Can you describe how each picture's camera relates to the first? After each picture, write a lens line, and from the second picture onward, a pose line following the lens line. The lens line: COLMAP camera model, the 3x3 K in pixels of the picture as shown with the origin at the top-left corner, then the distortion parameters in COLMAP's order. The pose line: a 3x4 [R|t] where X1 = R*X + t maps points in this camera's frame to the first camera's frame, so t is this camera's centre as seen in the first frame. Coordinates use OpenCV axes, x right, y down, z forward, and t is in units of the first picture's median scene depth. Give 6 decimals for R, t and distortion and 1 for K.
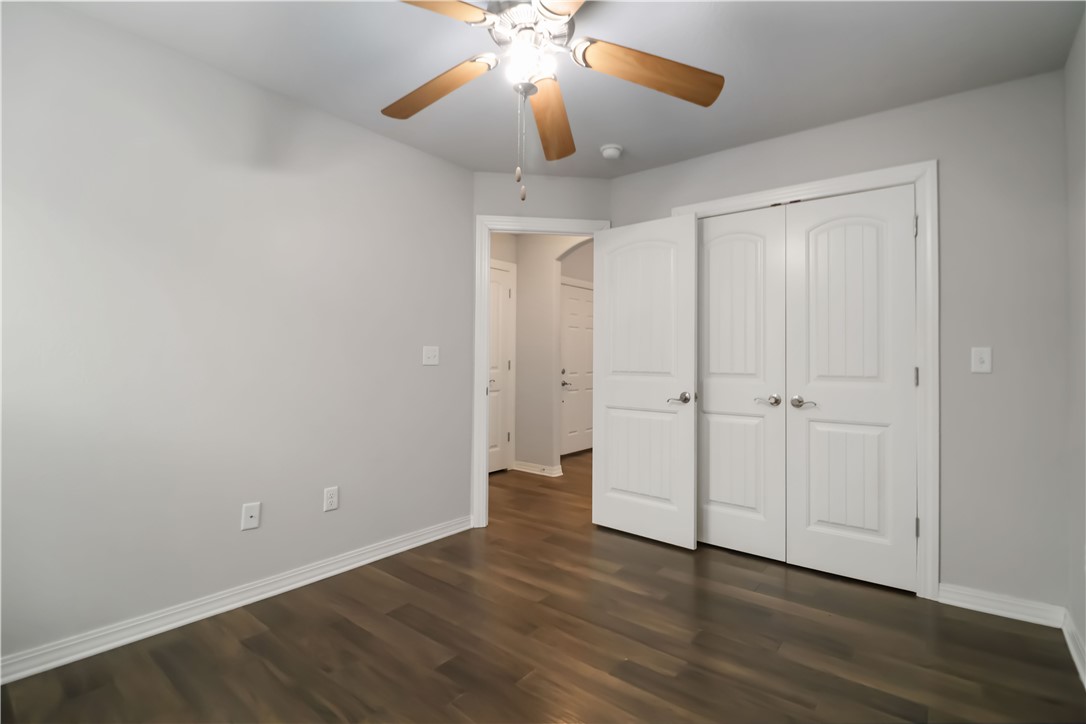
lens RADIAL K [[541.1, 0, 543.0], [0, 541.1, 362.0], [0, 0, 1]] dist [0.002268, -0.016206]
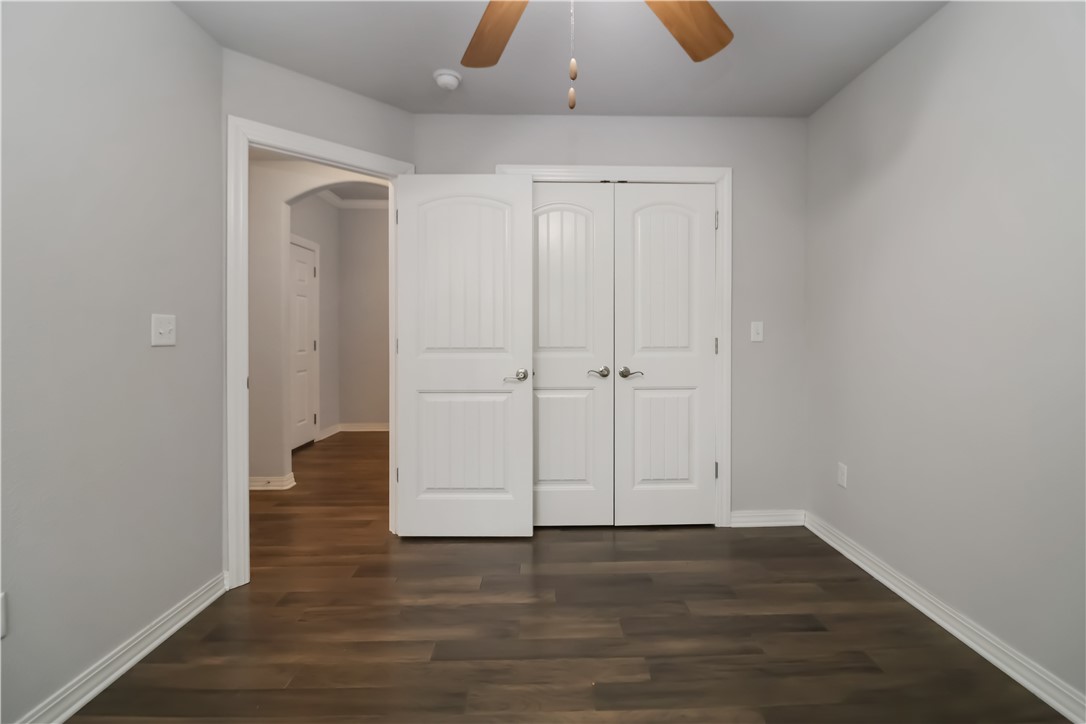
lens RADIAL K [[537.3, 0, 542.7], [0, 537.3, 345.2], [0, 0, 1]] dist [0.001545, -0.012987]
pose [[0.739356, -0.021691, 0.672966, -0.361078], [0.010512, 0.999731, 0.020674, -0.003087], [-0.673233, -0.008211, 0.739385, 0.334275]]
